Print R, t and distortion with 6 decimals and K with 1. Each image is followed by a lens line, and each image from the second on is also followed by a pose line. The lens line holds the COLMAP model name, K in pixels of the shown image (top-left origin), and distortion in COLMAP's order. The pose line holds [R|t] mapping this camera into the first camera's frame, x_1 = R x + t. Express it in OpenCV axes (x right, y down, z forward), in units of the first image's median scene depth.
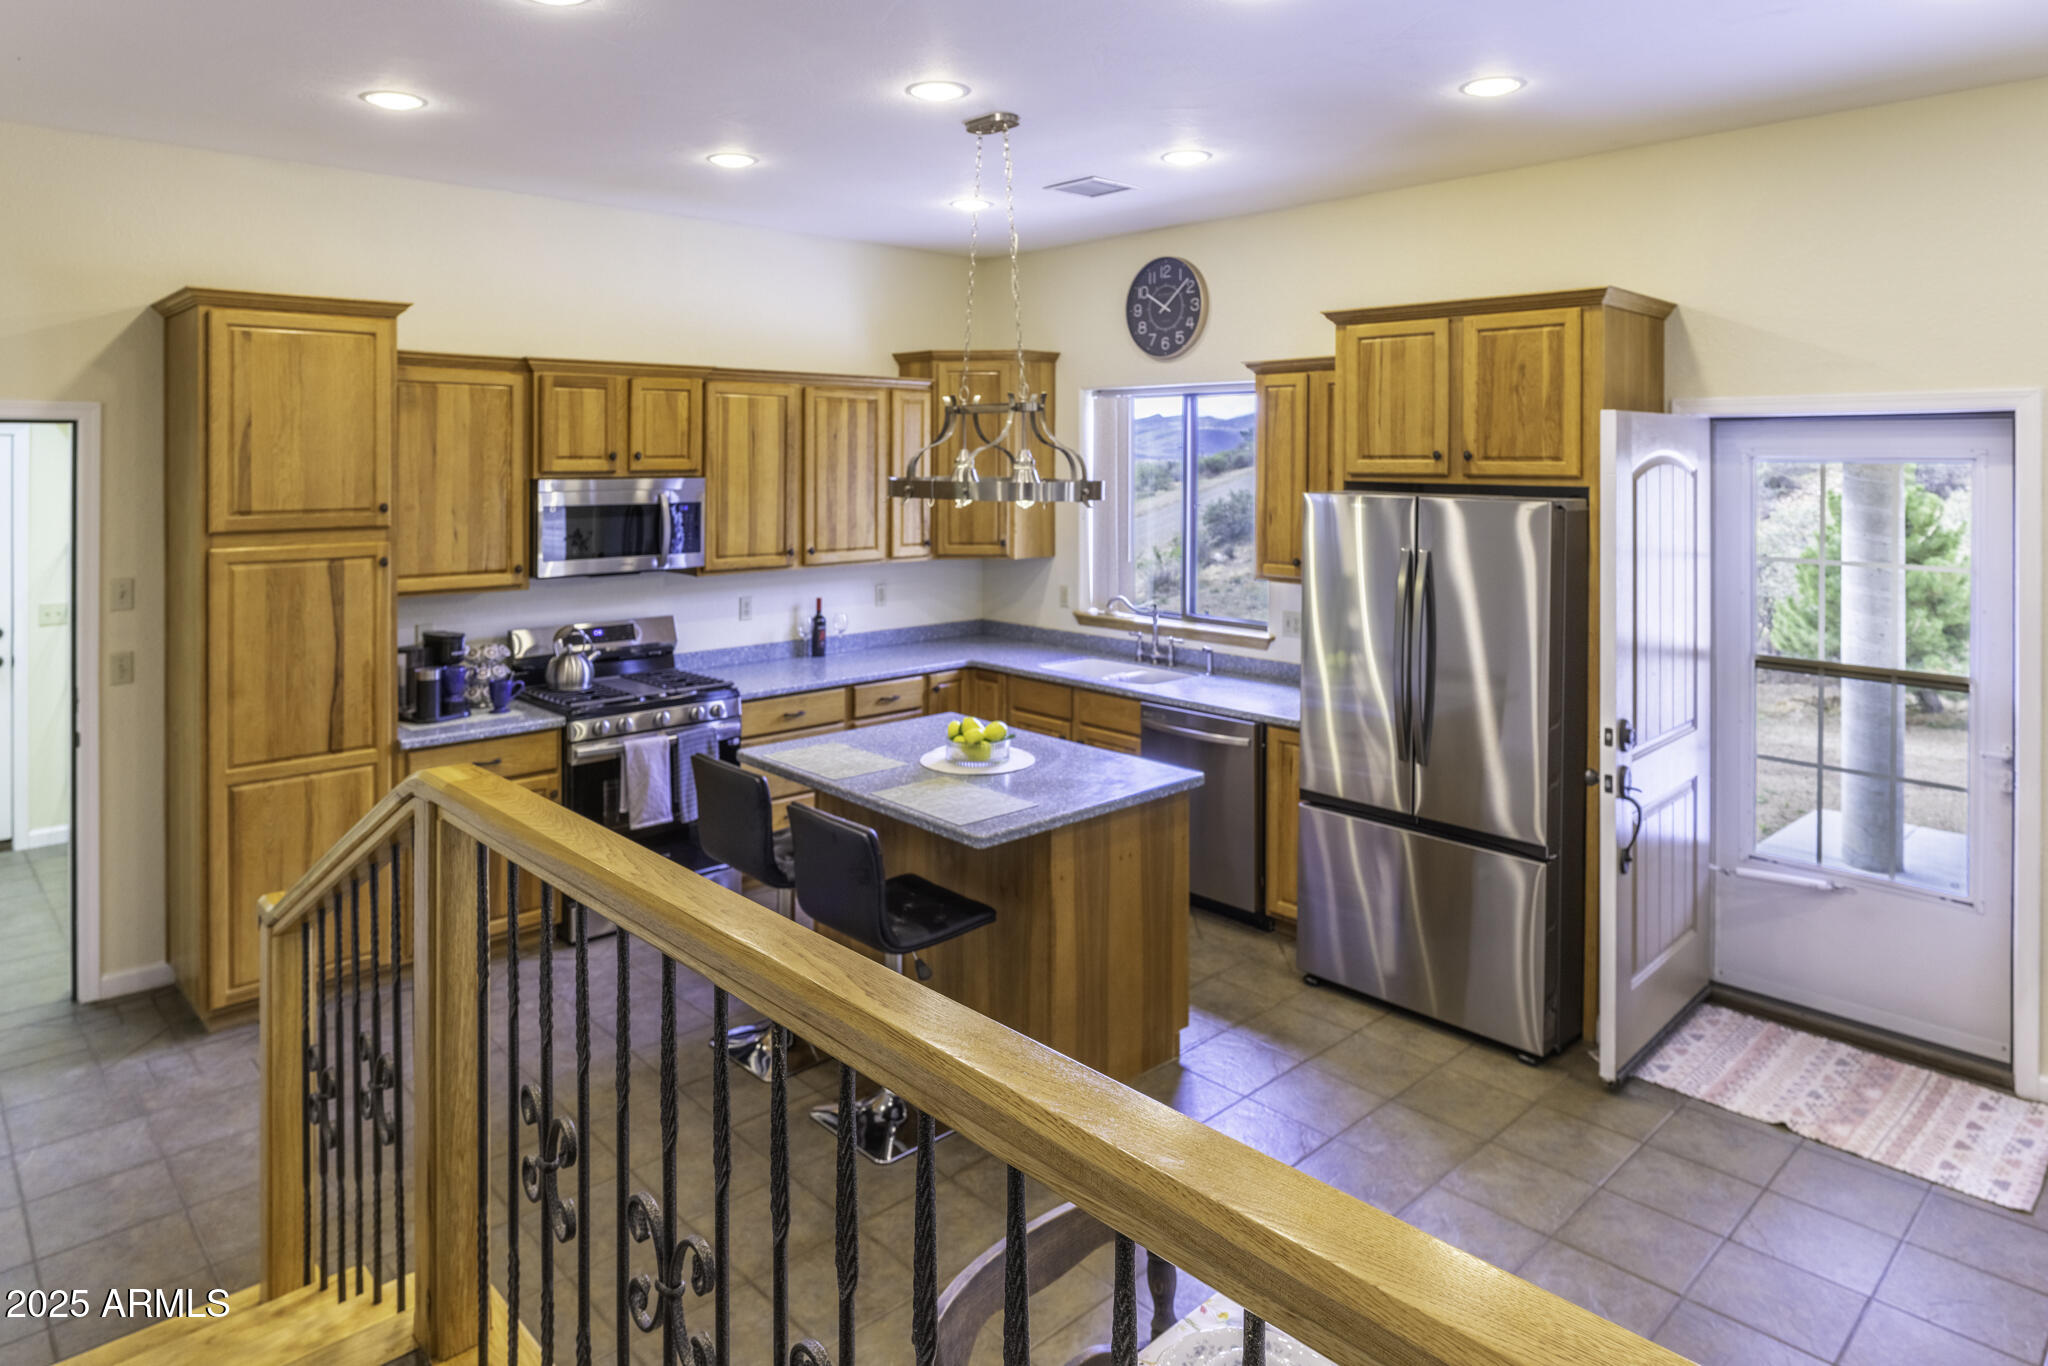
lens RADIAL K [[1236.1, 0, 1011.3], [0, 1236.1, 448.9], [0, 0, 1]] dist [-0.008989, 0.007298]
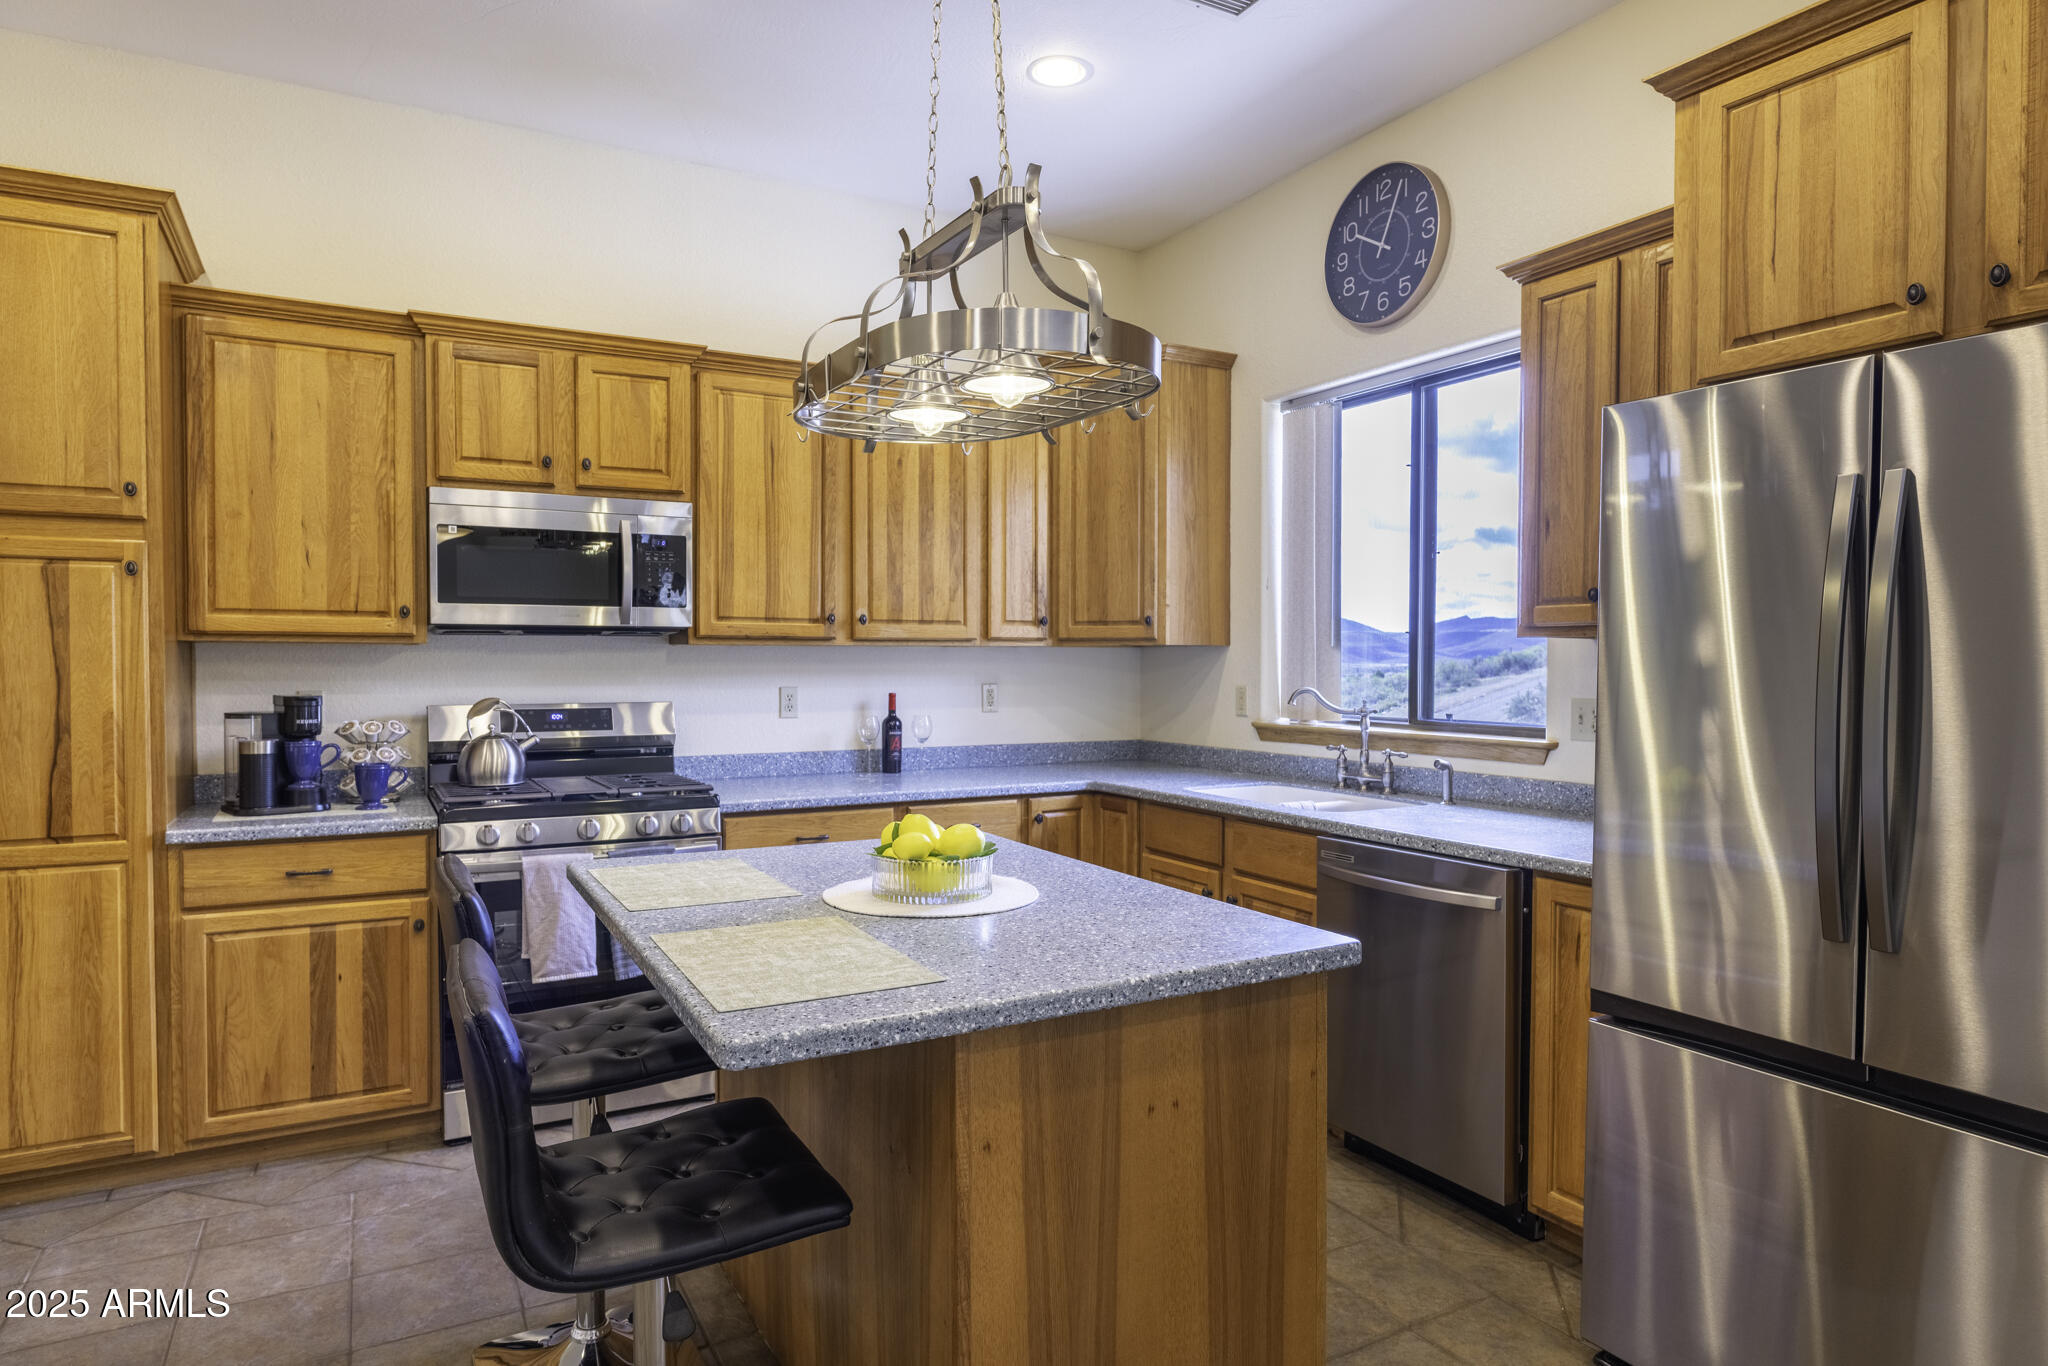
lens RADIAL K [[1189.2, 0, 1012.1], [0, 1189.2, 677.0], [0, 0, 1]] dist [-0.007058, -0.005664]
pose [[0.970274, 0.003855, -0.241978, 0.106357], [0.001935, 0.999718, 0.023685, 0.118877], [0.242001, -0.023450, 0.969993, 0.417552]]
